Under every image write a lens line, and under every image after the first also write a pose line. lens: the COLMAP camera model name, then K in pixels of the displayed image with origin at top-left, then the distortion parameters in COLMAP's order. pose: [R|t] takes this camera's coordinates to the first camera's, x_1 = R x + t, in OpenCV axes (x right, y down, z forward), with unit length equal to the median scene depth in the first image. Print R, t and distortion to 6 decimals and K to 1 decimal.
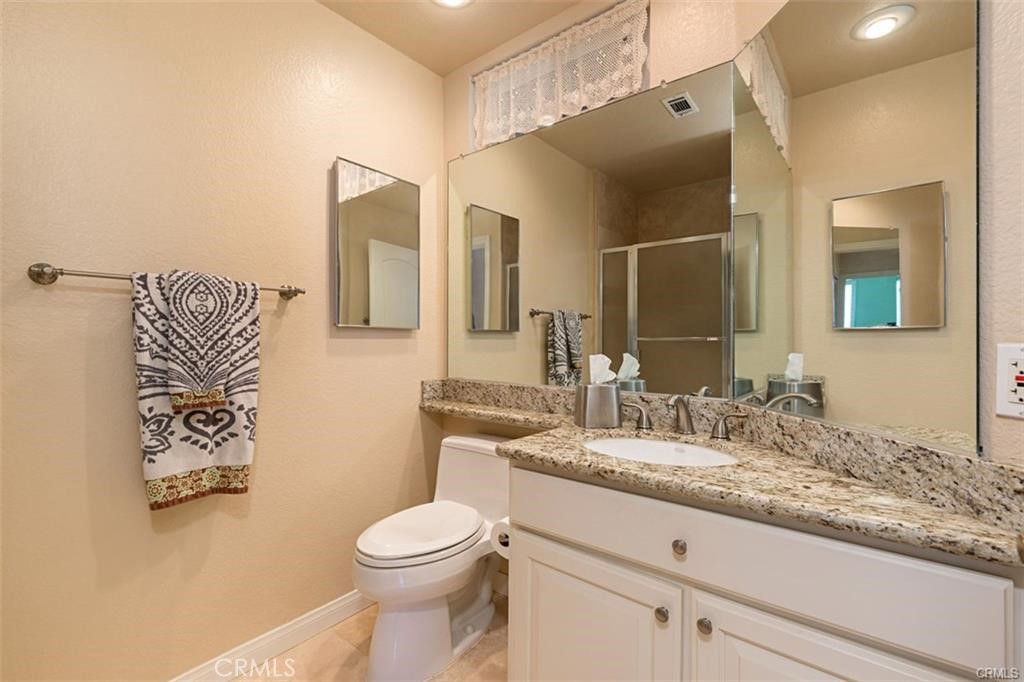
lens RADIAL K [[446.0, 0, 509.8], [0, 446.0, 340.1], [0, 0, 1]] dist [-0.003344, -0.000901]
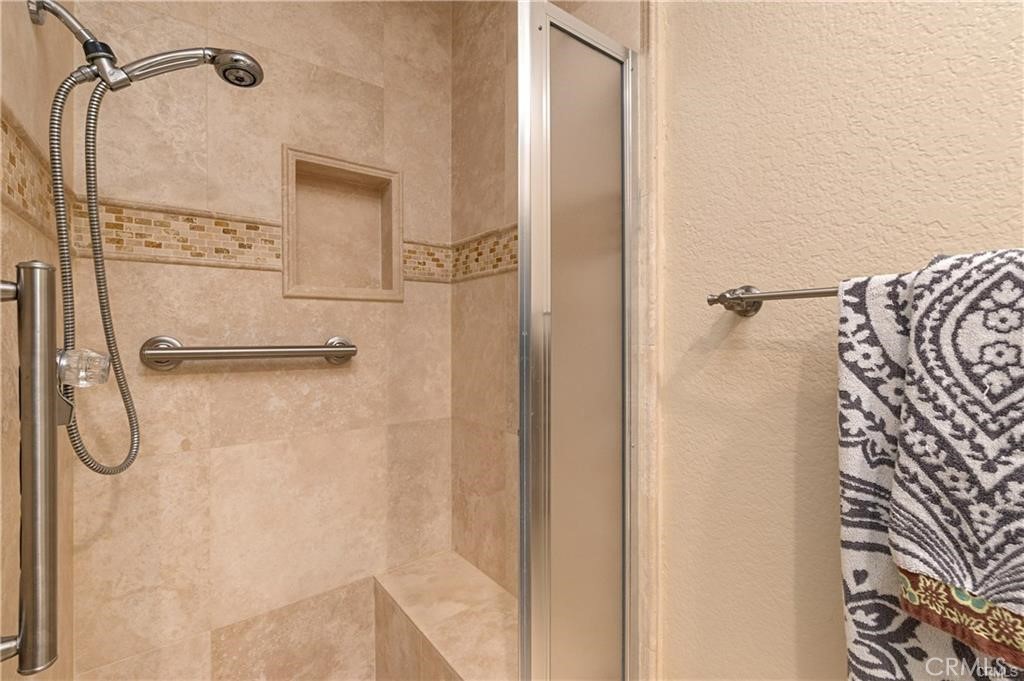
lens RADIAL K [[446.0, 0, 511.0], [0, 446.0, 337.0], [0, 0, 1]] dist [-0.003344, -0.000901]
pose [[-0.237326, 0.005141, -0.971417, -0.272222], [0.000642, 0.999987, 0.005136, -0.088862], [0.971430, 0.000595, -0.237326, 0.735381]]
